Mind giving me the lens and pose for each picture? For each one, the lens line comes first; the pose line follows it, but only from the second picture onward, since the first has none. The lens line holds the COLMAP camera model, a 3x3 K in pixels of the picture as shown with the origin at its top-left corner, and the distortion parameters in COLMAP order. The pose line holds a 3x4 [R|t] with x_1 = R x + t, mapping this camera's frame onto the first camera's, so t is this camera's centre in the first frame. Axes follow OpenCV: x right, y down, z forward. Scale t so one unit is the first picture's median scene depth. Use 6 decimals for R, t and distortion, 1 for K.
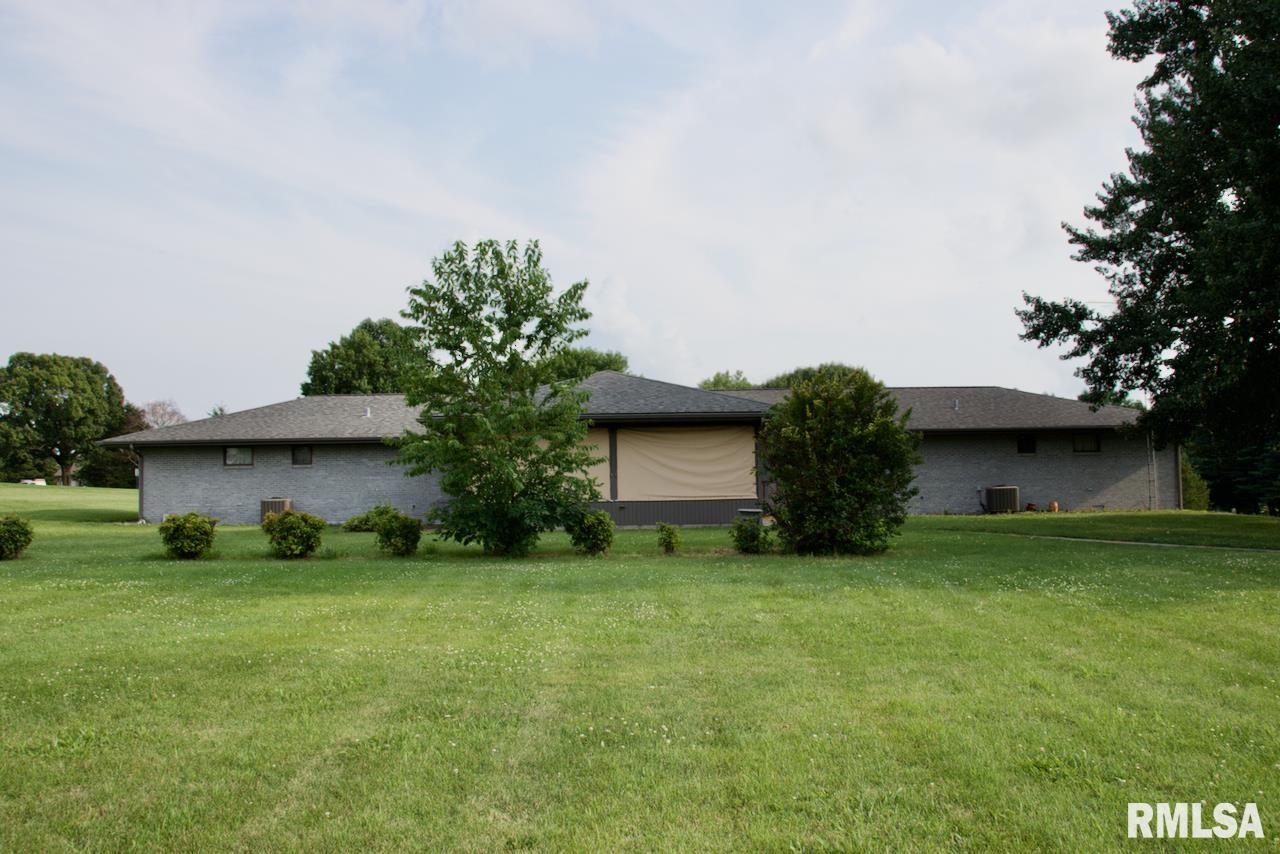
lens RADIAL K [[1345.4, 0, 640.1], [0, 1345.4, 426.3], [0, 0, 1]] dist [0.021092, 0.000000]
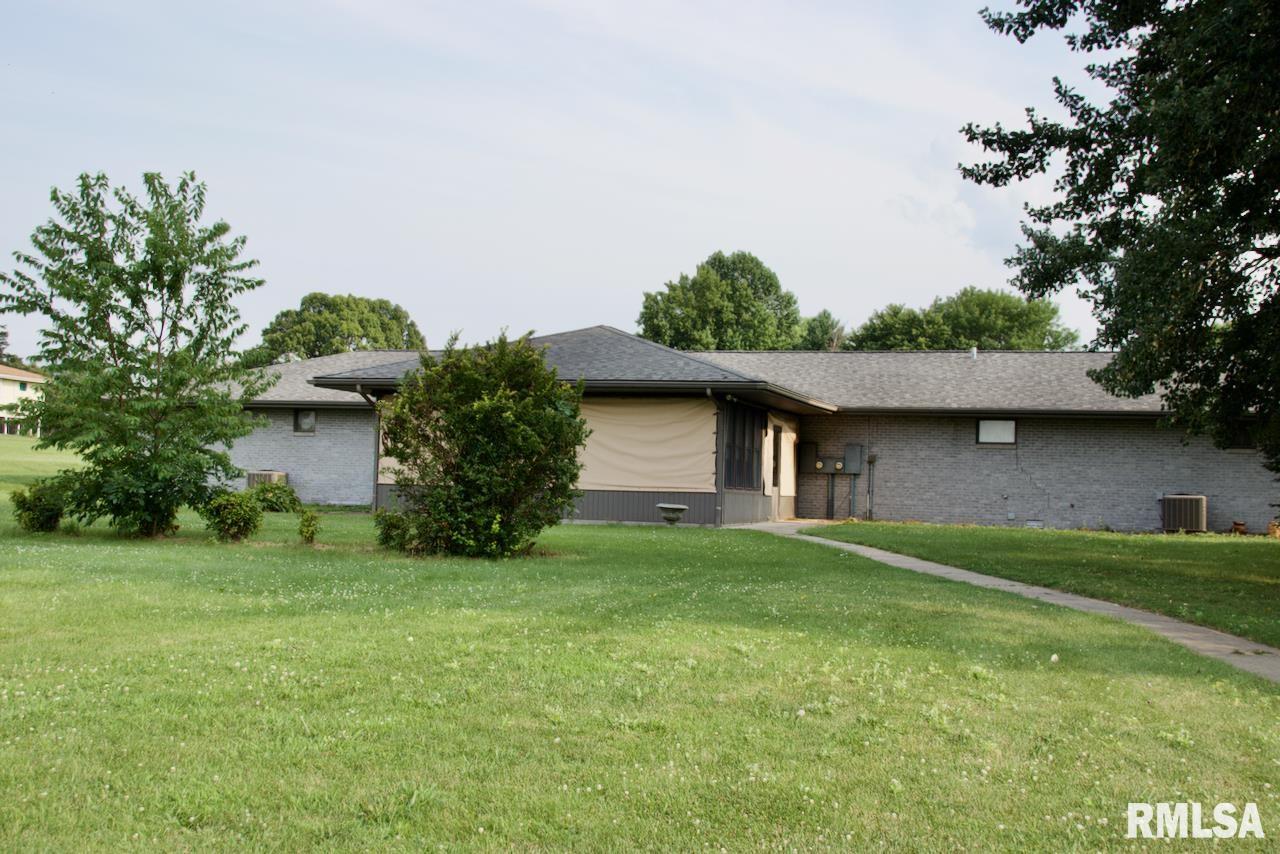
lens RADIAL K [[1835.1, 0, 640.5], [0, 1835.1, 428.5], [0, 0, 1]] dist [0.134676, 0.000000]
pose [[0.940351, 0.030562, -0.338830, 0.121377], [-0.024293, 0.999446, 0.022731, -0.001821], [0.339337, -0.013144, 0.940573, -0.002229]]
